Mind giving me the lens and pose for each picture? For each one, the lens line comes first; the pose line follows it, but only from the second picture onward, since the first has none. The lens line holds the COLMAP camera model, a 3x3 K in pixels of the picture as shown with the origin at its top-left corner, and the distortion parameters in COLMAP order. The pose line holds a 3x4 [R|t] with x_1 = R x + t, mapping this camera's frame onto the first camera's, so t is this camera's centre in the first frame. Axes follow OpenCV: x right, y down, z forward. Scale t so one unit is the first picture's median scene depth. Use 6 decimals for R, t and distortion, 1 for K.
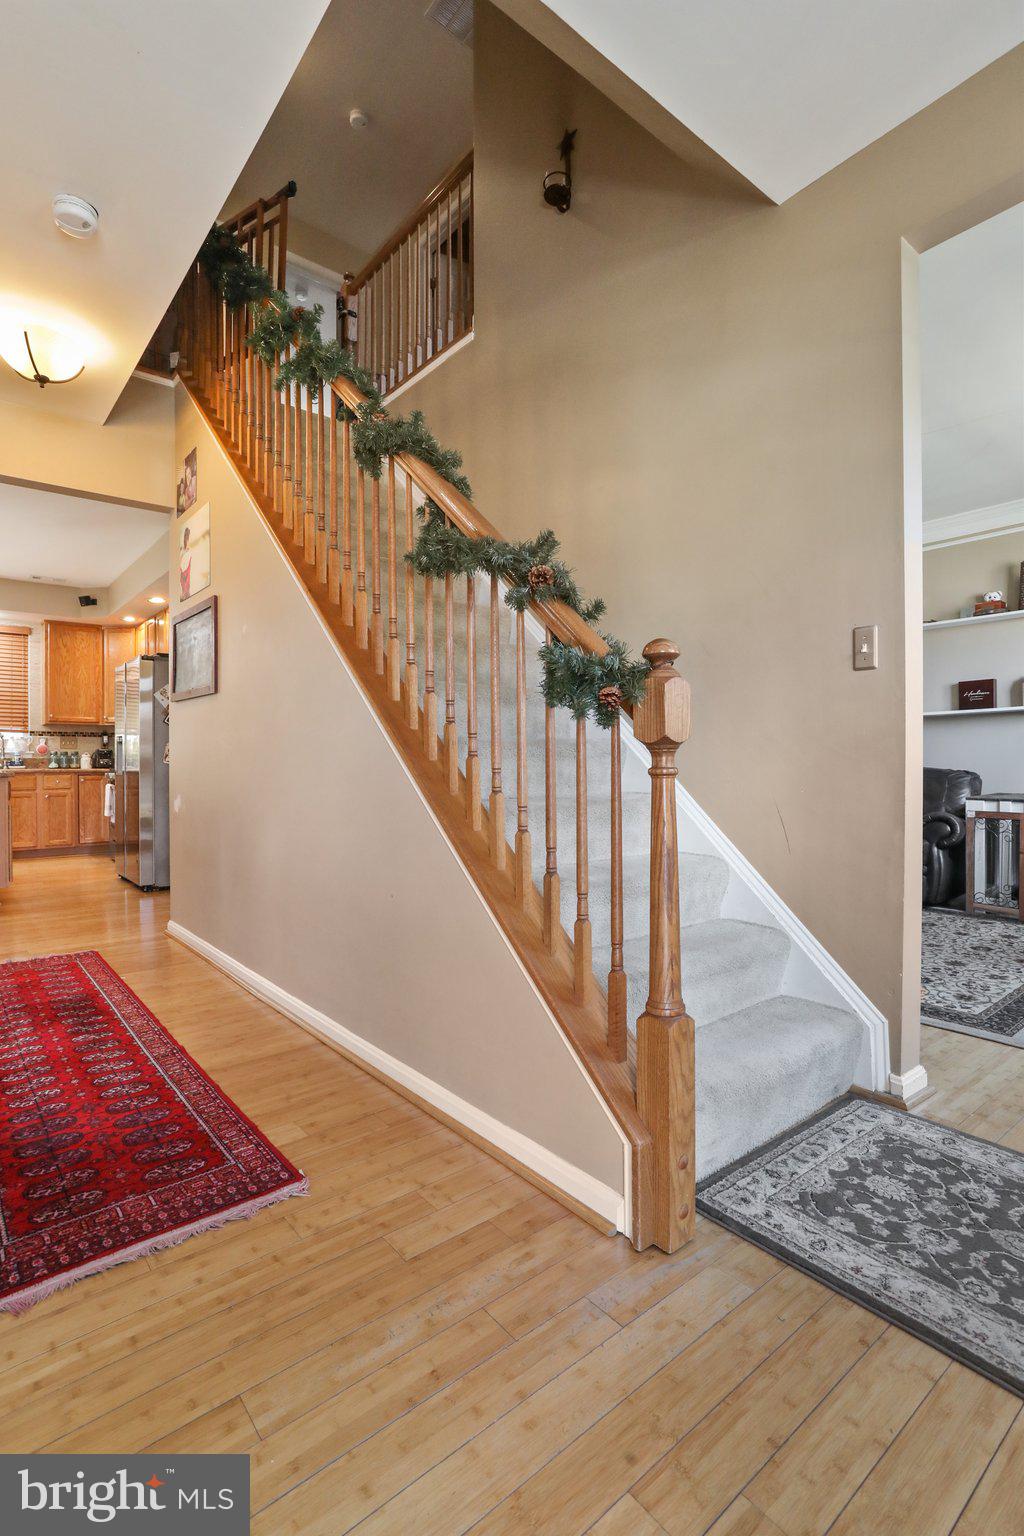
lens RADIAL K [[754.5, 0, 513.3], [0, 754.5, 765.6], [0, 0, 1]] dist [-0.041211, 0.020940]
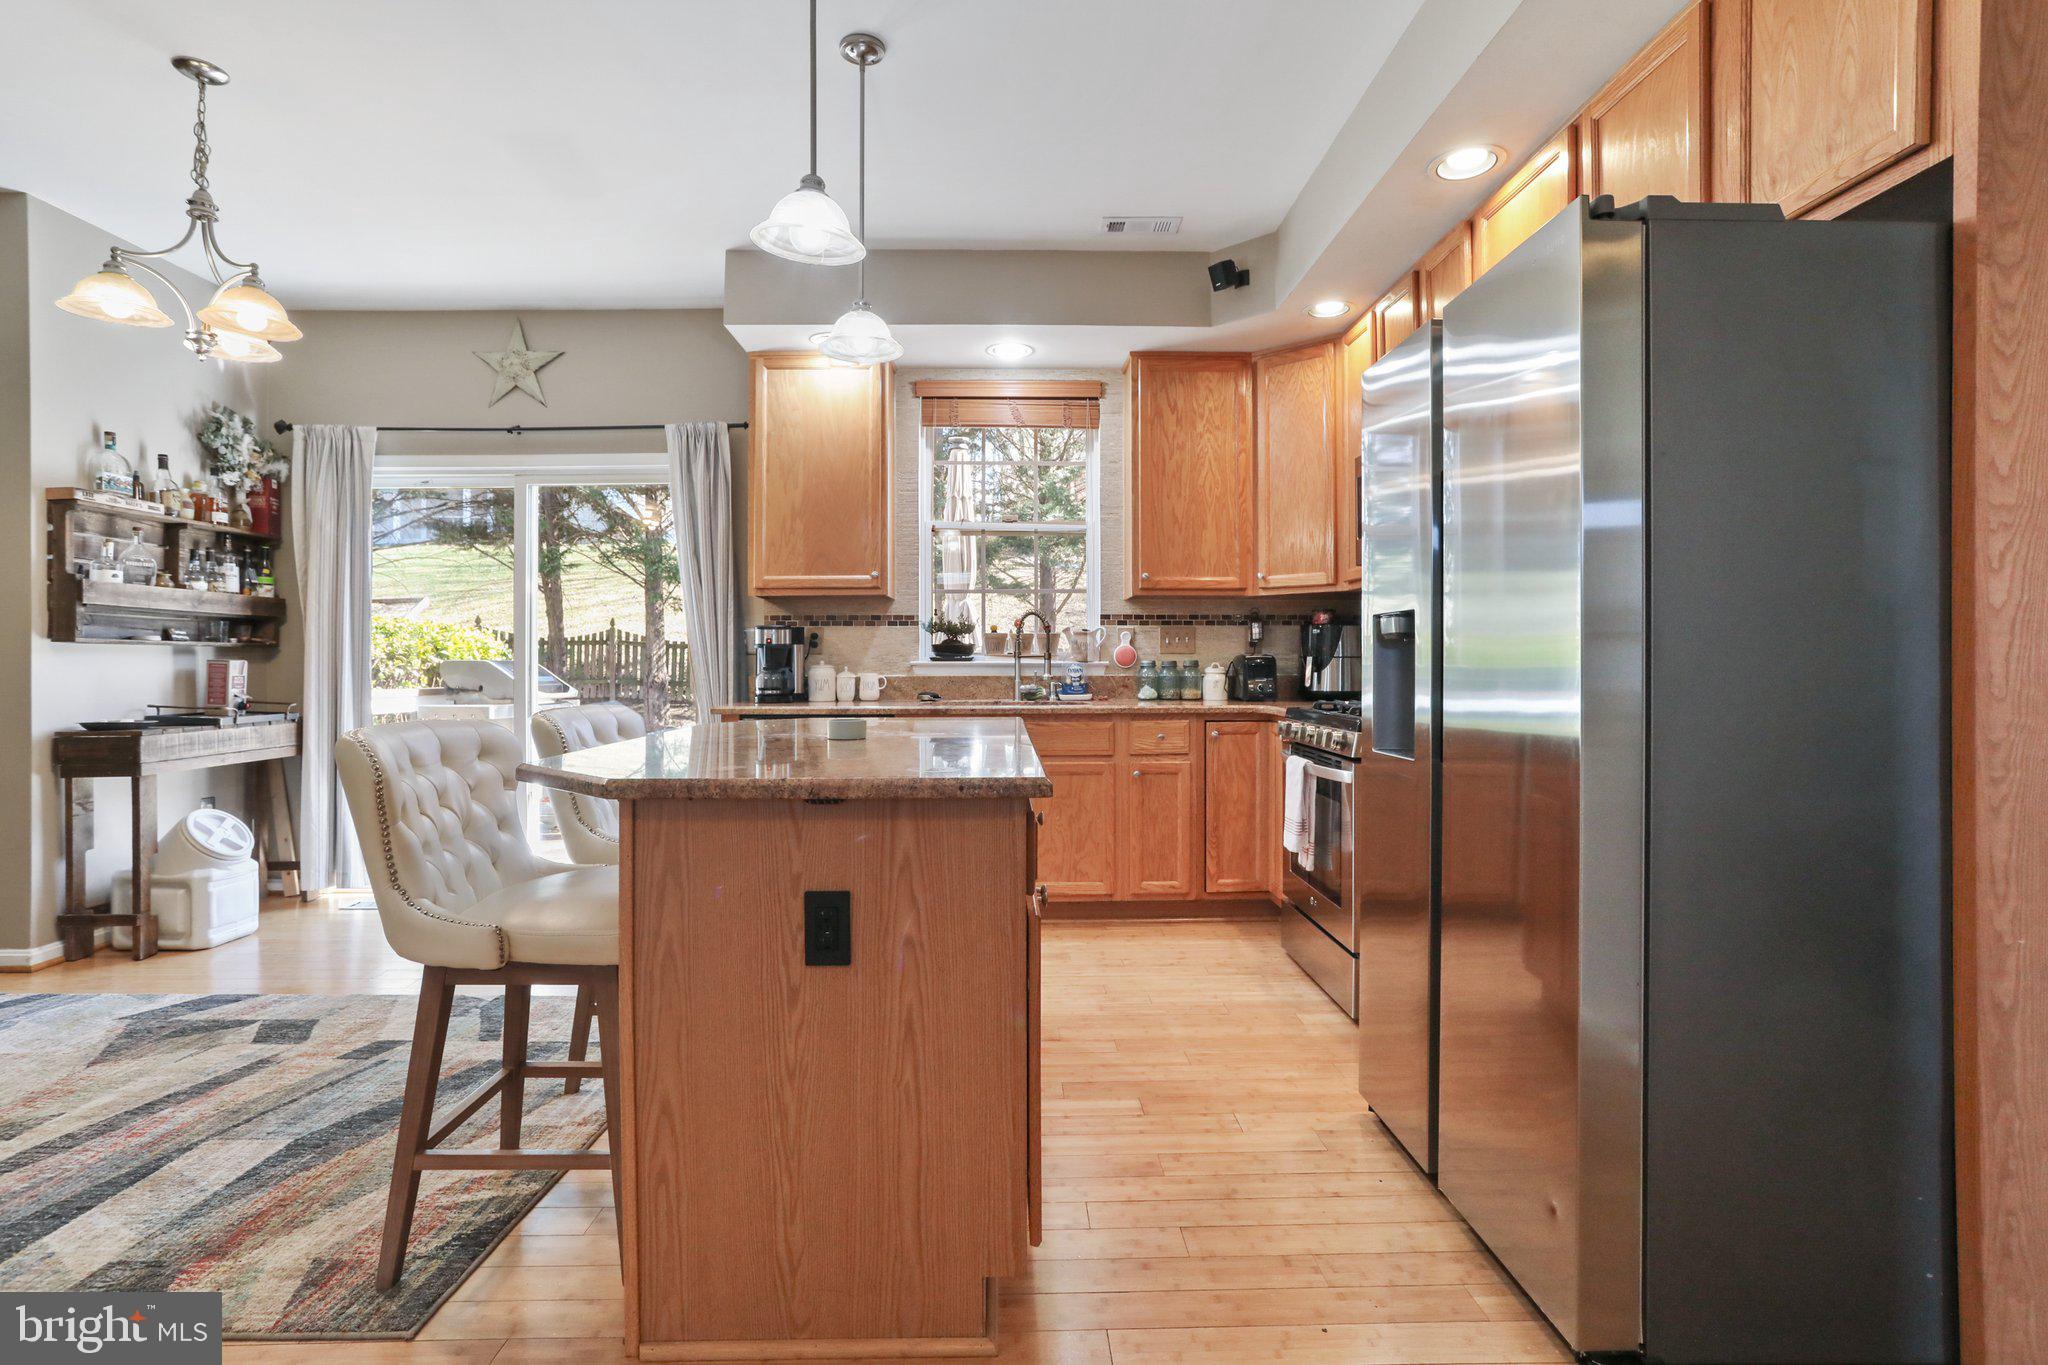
lens RADIAL K [[1006.0, 0, 1024.1], [0, 1006.0, 671.6], [0, 0, 1]] dist [-0.041211, 0.020940]
pose [[0.795989, 0.006392, -0.605277, -0.327100], [-0.005092, 0.999980, 0.003864, -0.014914], [0.605290, 0.000006, 0.796005, 0.501337]]
